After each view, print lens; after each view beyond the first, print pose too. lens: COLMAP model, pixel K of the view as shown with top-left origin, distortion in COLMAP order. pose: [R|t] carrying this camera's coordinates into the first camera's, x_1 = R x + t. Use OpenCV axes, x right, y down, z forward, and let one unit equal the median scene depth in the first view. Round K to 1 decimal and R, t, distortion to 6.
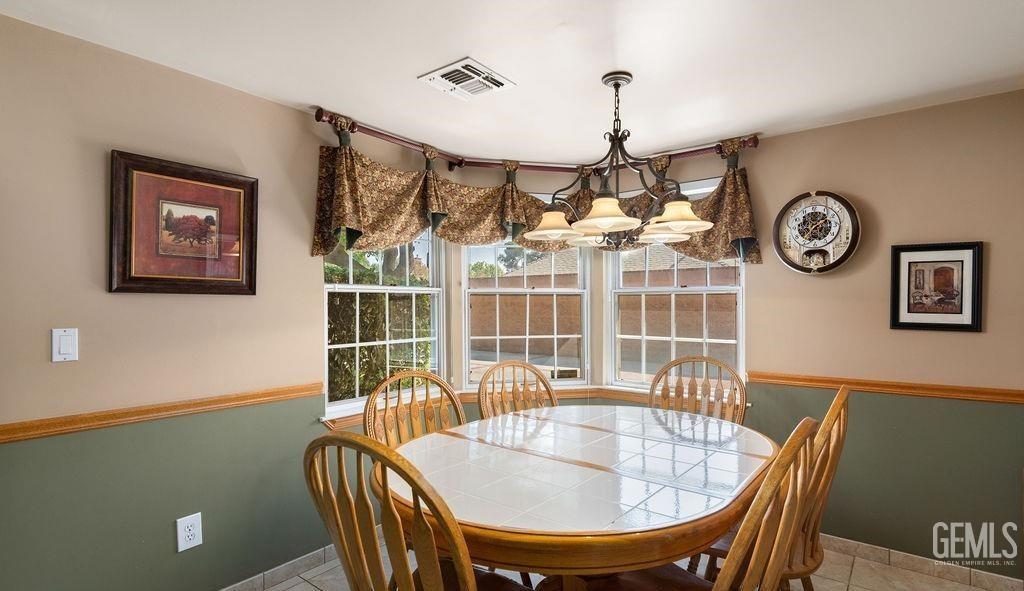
lens RADIAL K [[504.9, 0, 510.1], [0, 504.9, 298.3], [0, 0, 1]] dist [0.001953, -0.000500]
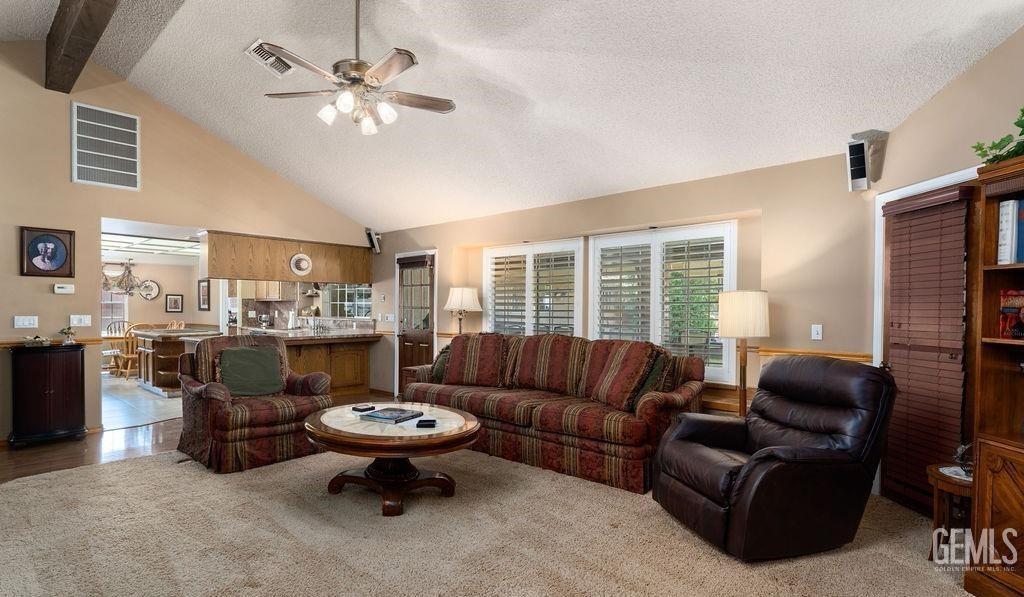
lens RADIAL K [[502.9, 0, 515.7], [0, 502.9, 315.1], [0, 0, 1]] dist [-0.000269, -0.002222]
pose [[0.091067, -0.013900, 0.995748, -3.388477], [-0.018681, 0.999703, 0.015664, -0.045788], [-0.995670, -0.020028, 0.090780, -2.492616]]
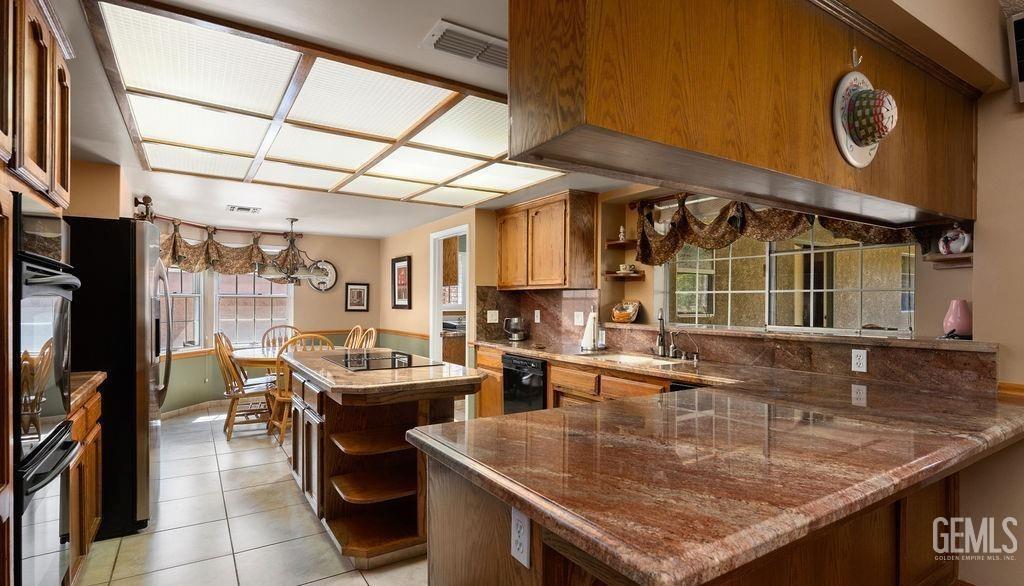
lens RADIAL K [[504.9, 0, 514.4], [0, 504.9, 300.6], [0, 0, 1]] dist [0.001953, -0.000500]
pose [[0.360771, 0.006218, 0.932634, -1.536569], [-0.016760, 0.999860, -0.000183, -0.017668], [-0.932504, -0.015564, 0.360824, -0.906950]]
